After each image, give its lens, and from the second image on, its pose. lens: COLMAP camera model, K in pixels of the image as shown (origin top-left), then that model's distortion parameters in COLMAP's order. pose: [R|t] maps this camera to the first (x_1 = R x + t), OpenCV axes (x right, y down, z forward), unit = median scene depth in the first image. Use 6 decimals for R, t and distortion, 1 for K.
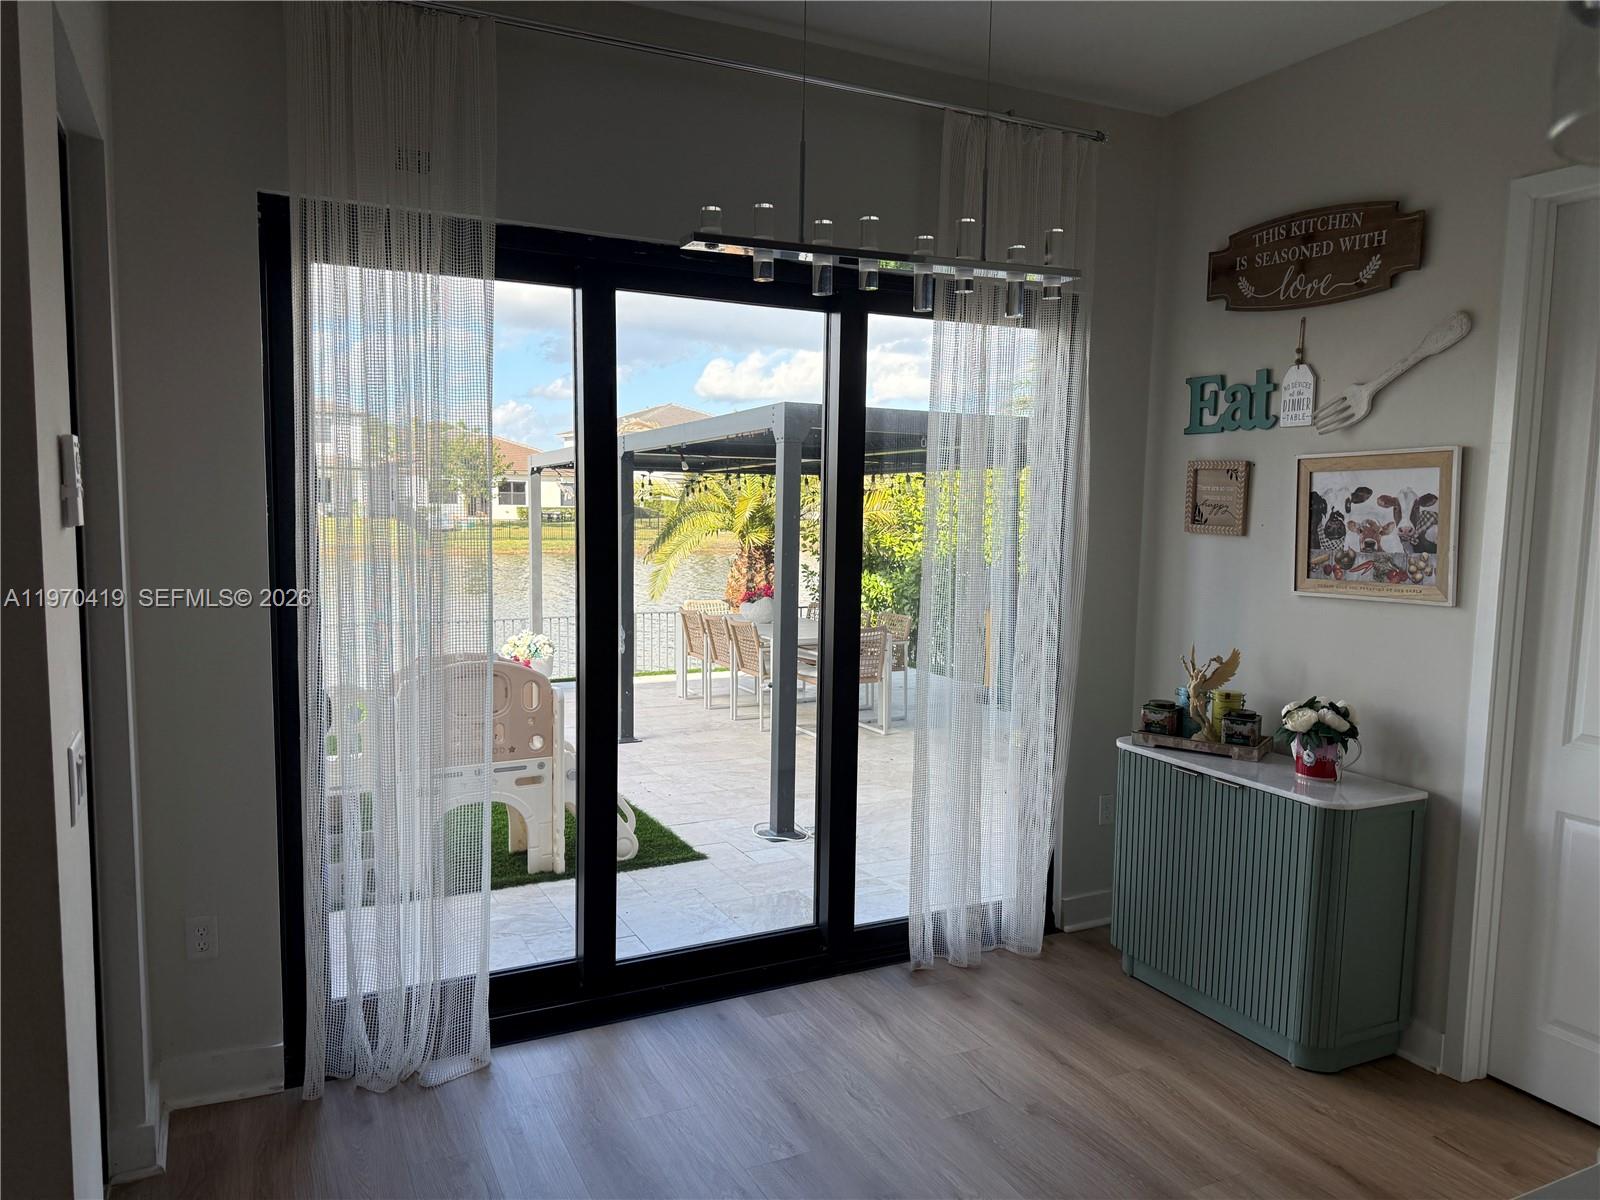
lens RADIAL K [[1129.7, 0, 801.8], [0, 1129.7, 604.1], [0, 0, 1]] dist [0.060621, -0.094369]
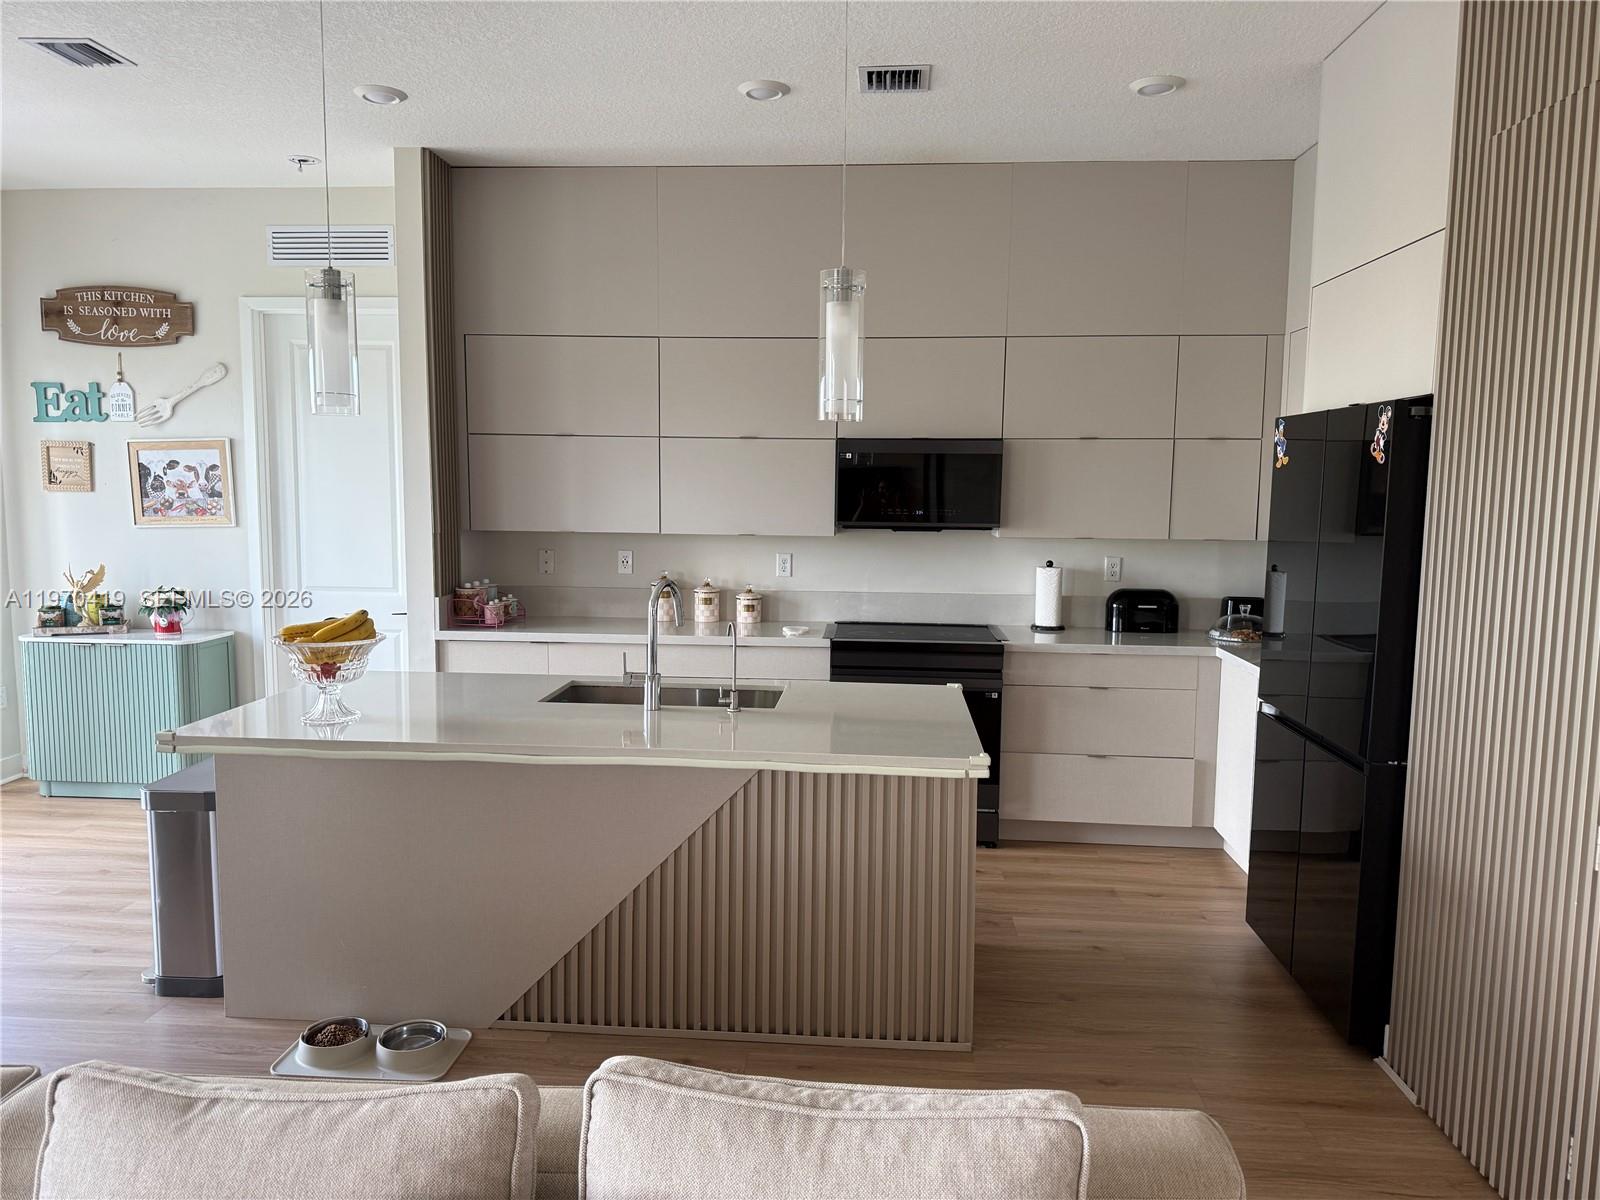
lens RADIAL K [[1131.6, 0, 799.4], [0, 1131.6, 607.3], [0, 0, 1]] dist [0.059665, -0.076999]
pose [[0.507777, -0.107003, 0.854818, -0.483351], [0.081139, 0.993786, 0.076201, 0.057019], [-0.857659, 0.030666, 0.513303, -0.624328]]
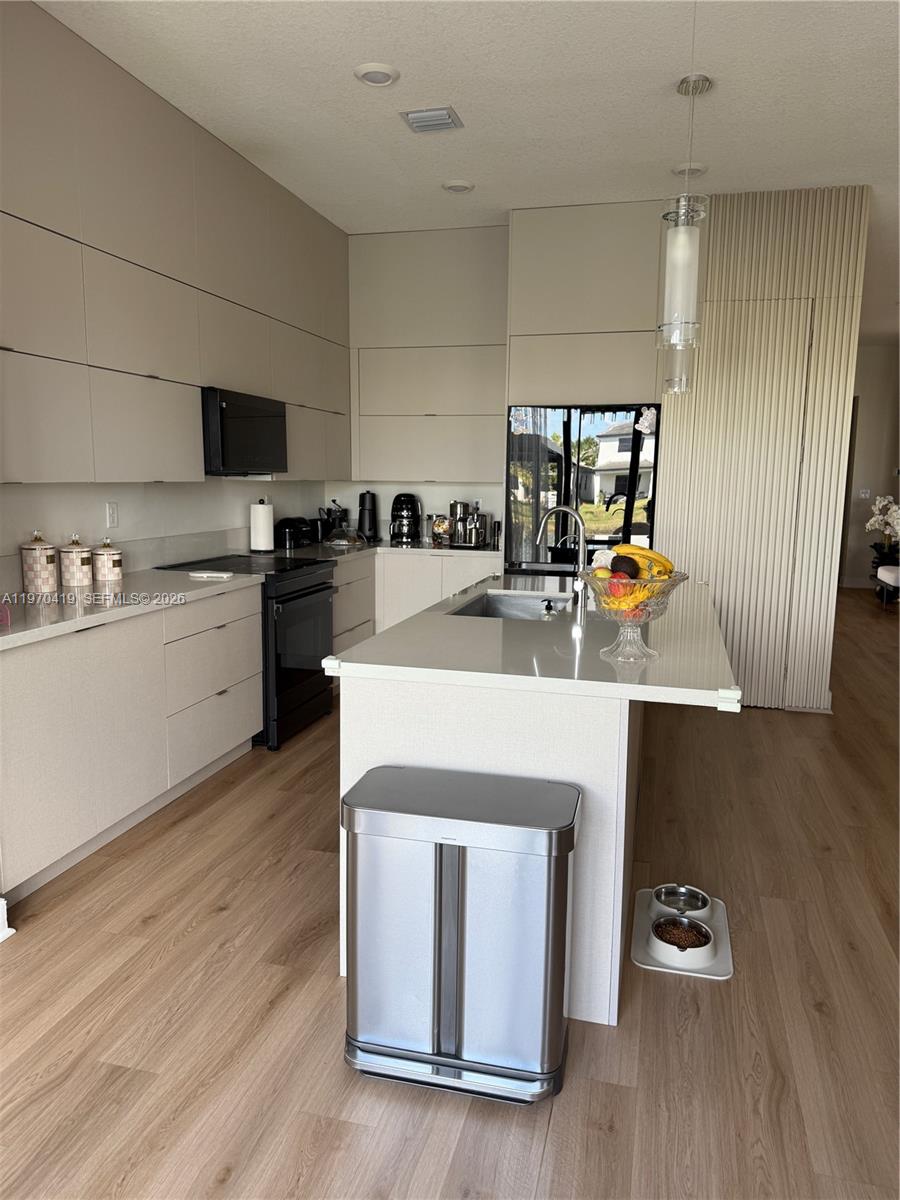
lens RADIAL K [[855.9, 0, 450.0], [0, 855.9, 600.0], [0, 0, 1]] dist [0.064394, -0.093419]
pose [[-0.774535, -0.121092, 0.620832, -0.203358], [0.035002, 0.971795, 0.233215, -0.025151], [-0.631562, 0.202364, -0.748451, 0.797091]]
